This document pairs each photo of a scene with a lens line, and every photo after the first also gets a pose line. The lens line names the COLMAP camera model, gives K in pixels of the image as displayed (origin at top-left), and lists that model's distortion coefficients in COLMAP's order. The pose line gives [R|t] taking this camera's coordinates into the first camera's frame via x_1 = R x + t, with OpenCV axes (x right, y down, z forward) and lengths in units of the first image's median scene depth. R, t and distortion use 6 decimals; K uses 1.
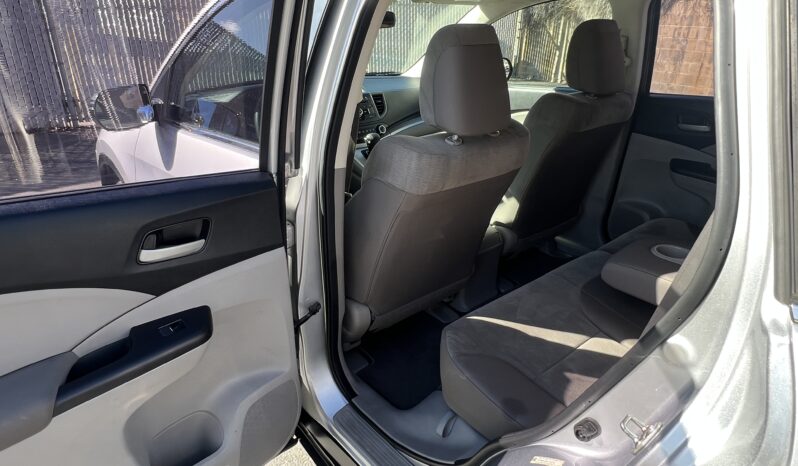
lens RADIAL K [[491.7, 0, 398.9], [0, 491.7, 243.4], [0, 0, 1]] dist [0.003279, 0.001357]
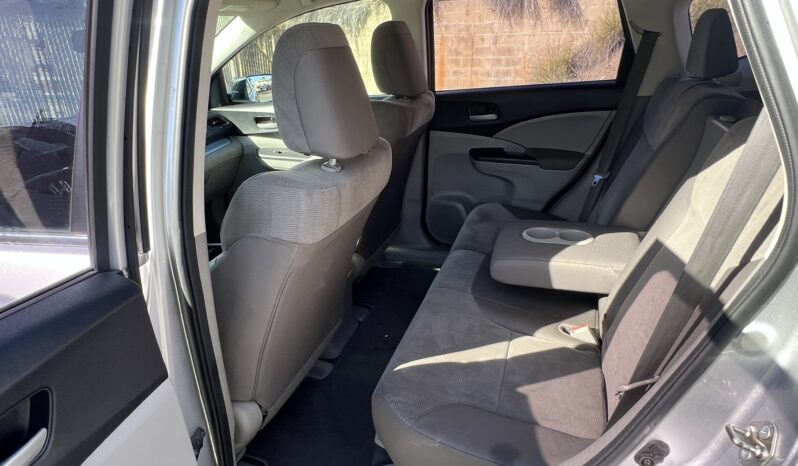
lens RADIAL K [[491.7, 0, 398.9], [0, 491.7, 243.4], [0, 0, 1]] dist [0.003279, 0.001357]
pose [[0.849974, -0.252369, 0.462444, -0.194217], [0.269451, 0.962546, 0.030035, -0.081264], [-0.452703, 0.099077, 0.886140, 0.247146]]
